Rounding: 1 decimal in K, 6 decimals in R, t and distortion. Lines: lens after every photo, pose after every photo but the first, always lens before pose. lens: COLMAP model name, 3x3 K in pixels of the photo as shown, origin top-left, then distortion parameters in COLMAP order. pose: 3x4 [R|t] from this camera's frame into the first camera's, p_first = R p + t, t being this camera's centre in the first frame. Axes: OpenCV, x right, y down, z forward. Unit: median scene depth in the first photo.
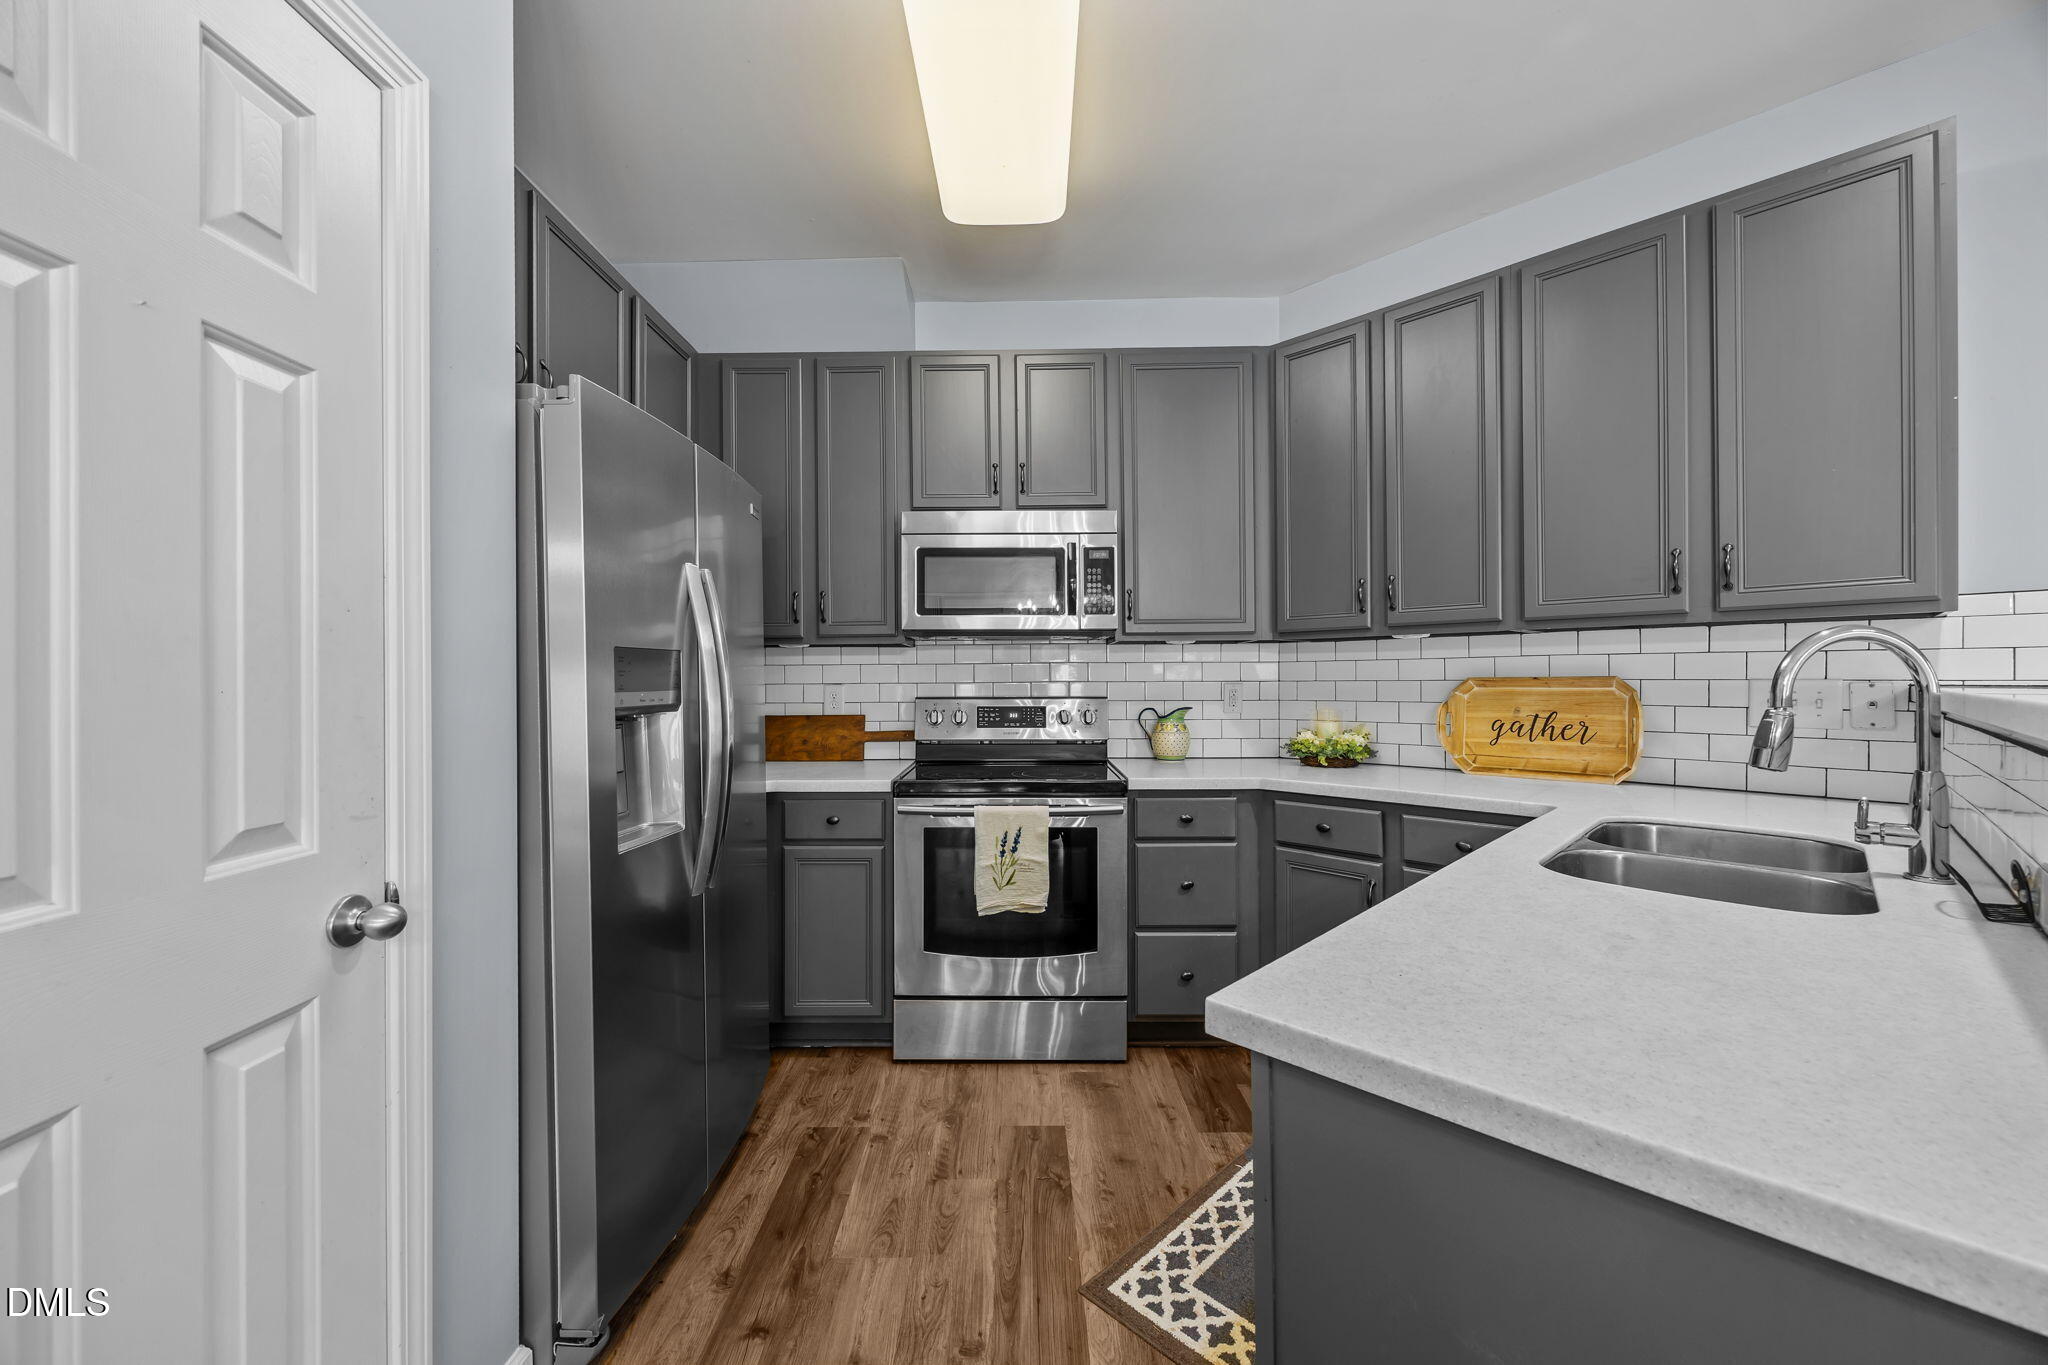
lens RADIAL K [[789.8, 0, 1012.5], [0, 789.8, 683.3], [0, 0, 1]] dist [-0.003792, 0.000119]
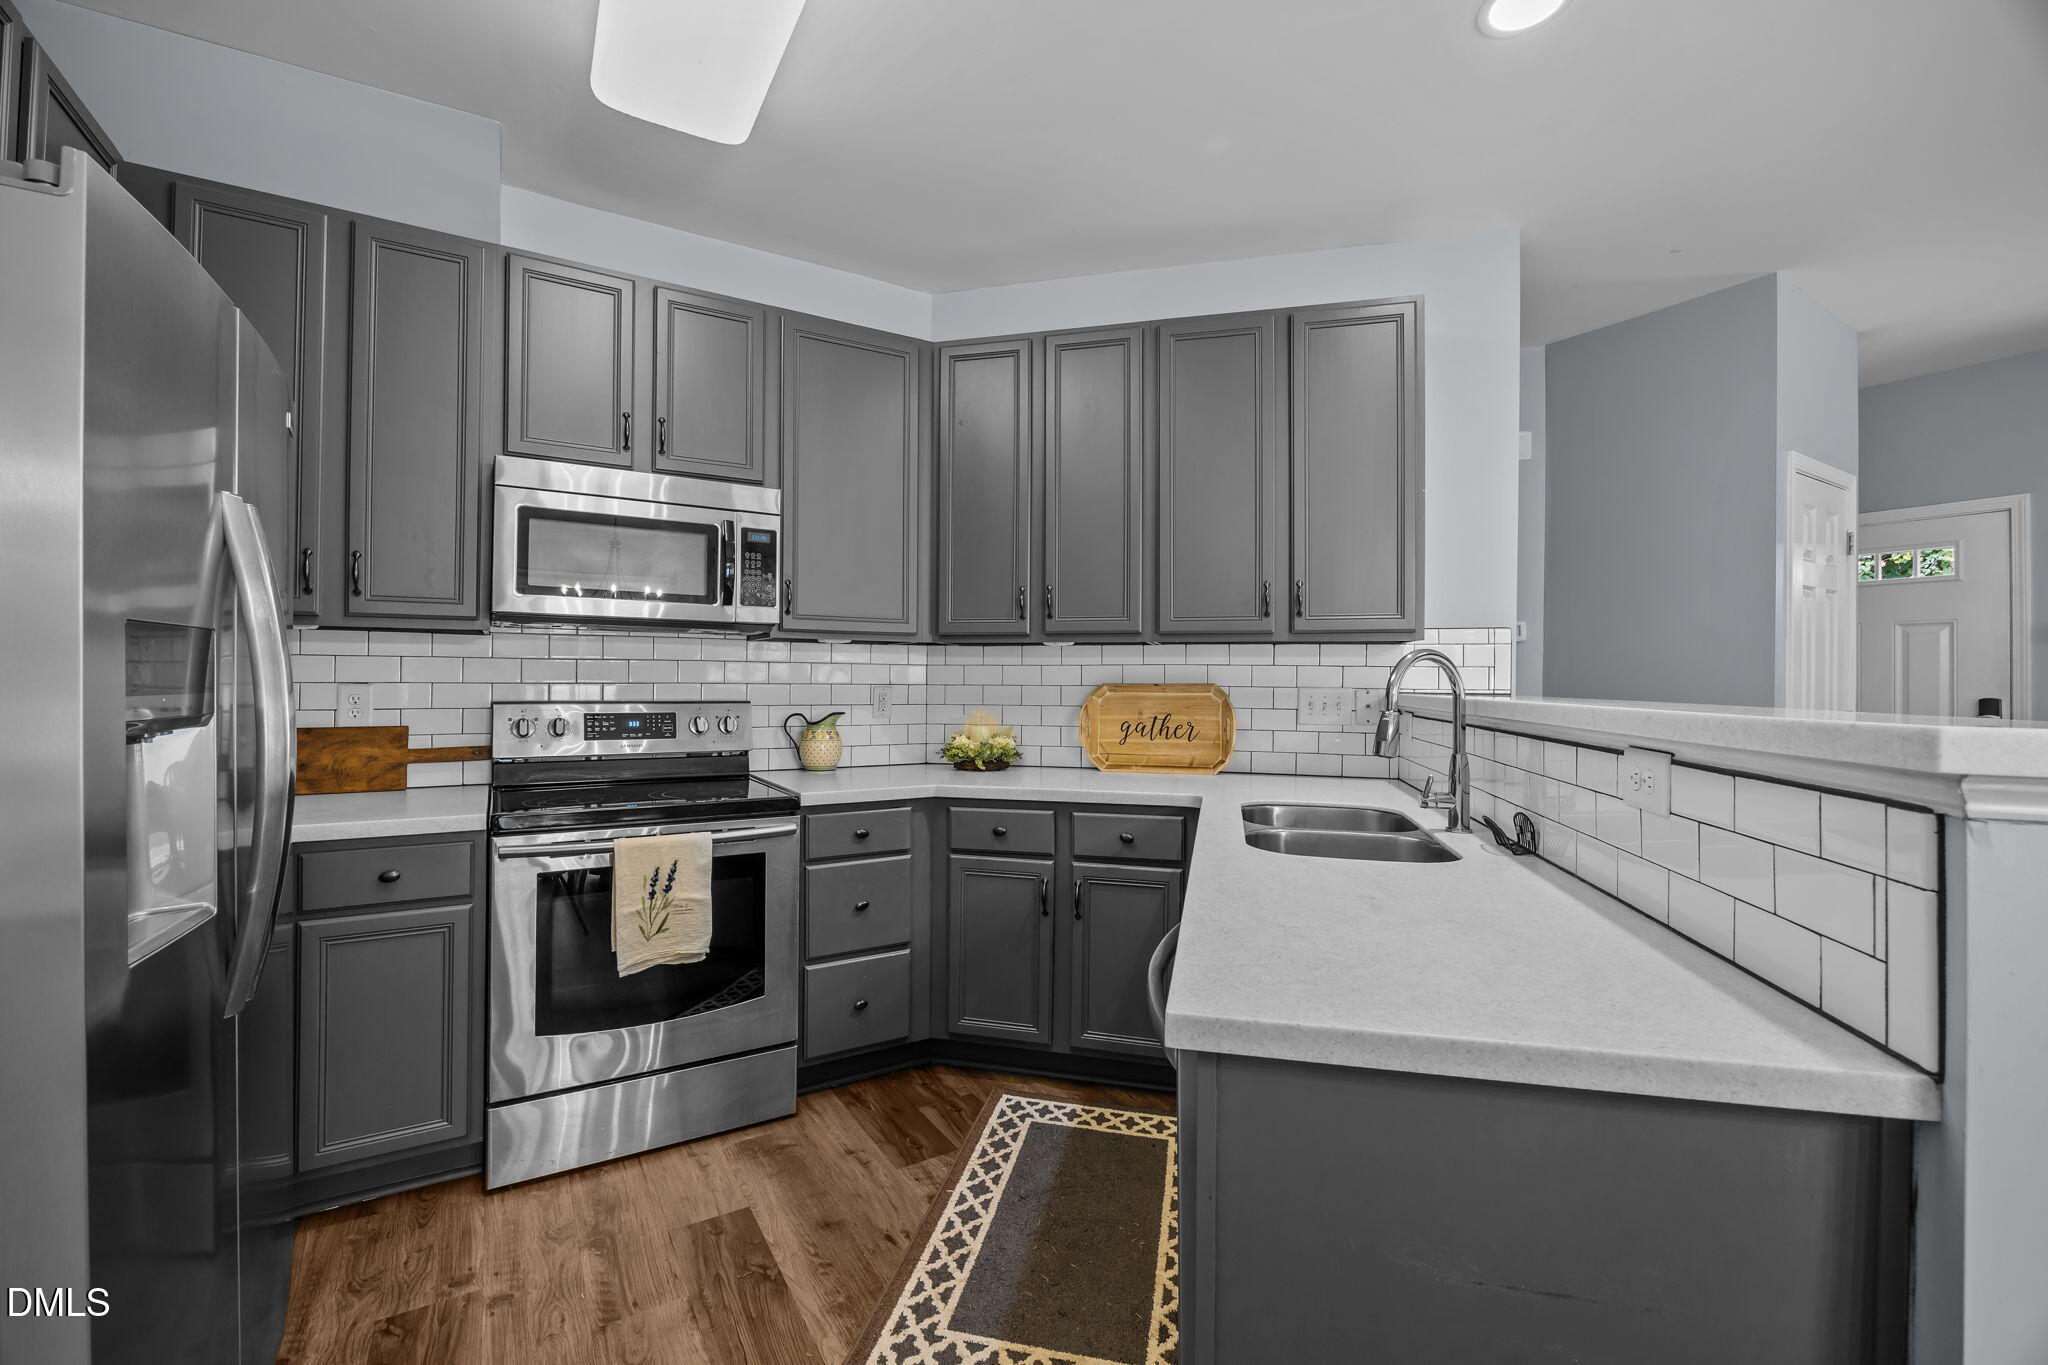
lens RADIAL K [[847.5, 0, 1023.8], [0, 847.5, 676.0], [0, 0, 1]] dist [-0.016177, 0.000291]
pose [[0.848202, 0.014602, 0.529472, -0.159542], [-0.008994, 0.999873, -0.013168, -0.001122], [-0.529597, 0.006407, 0.848225, 0.067429]]
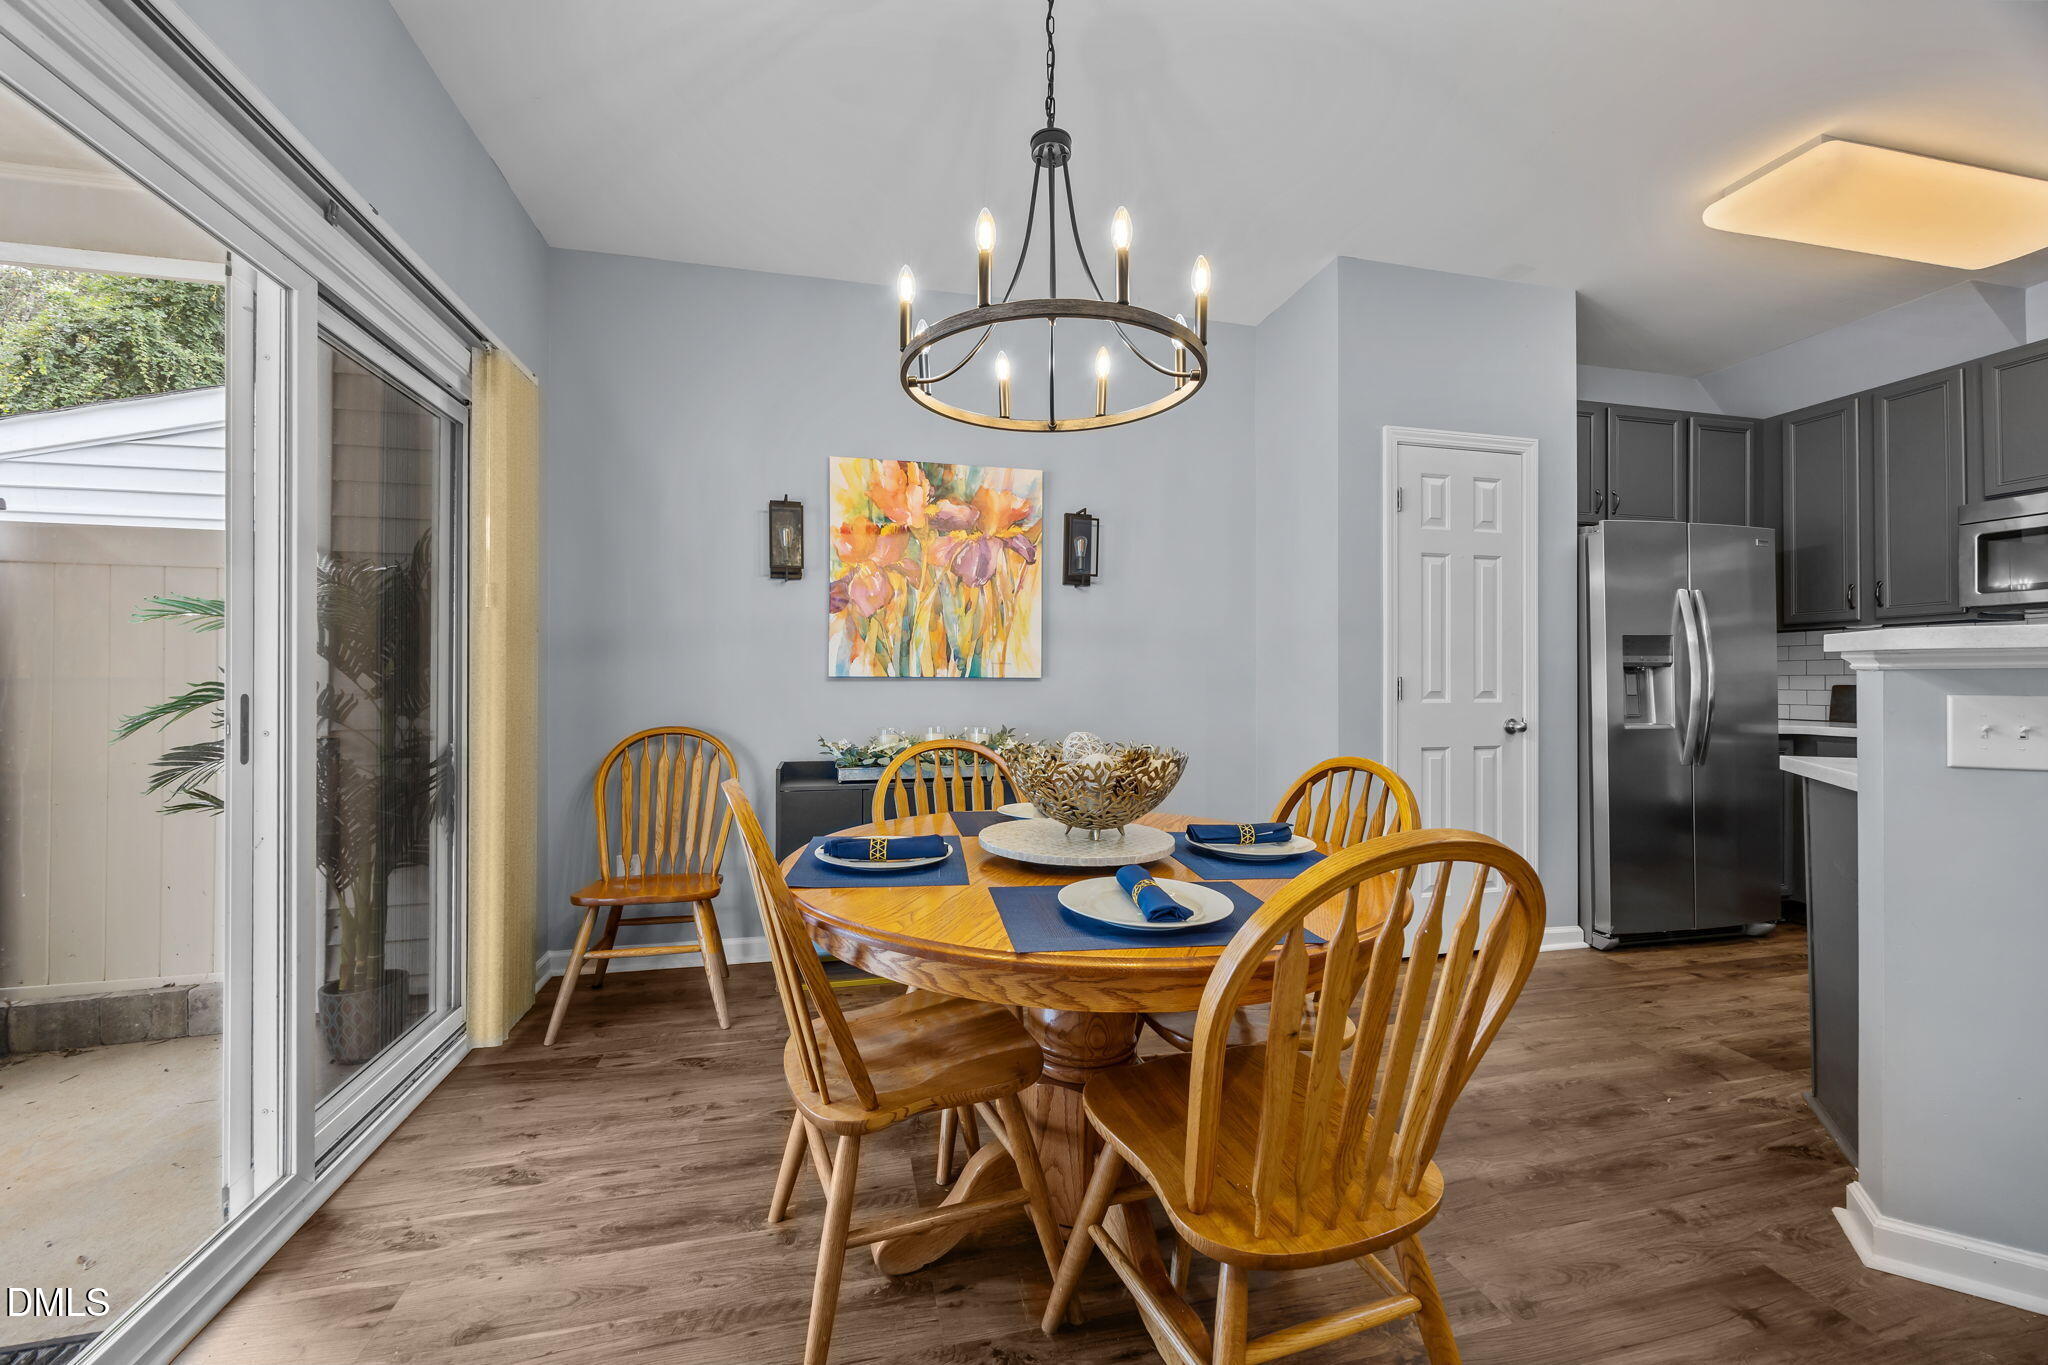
lens RADIAL K [[789.8, 0, 1006.8], [0, 789.8, 673.9], [0, 0, 1]] dist [-0.003792, 0.000119]
pose [[0.243625, -0.004894, -0.969857, 0.754786], [-0.005709, 0.999963, -0.006480, 0.052765], [0.969853, 0.007115, 0.243588, -0.754749]]
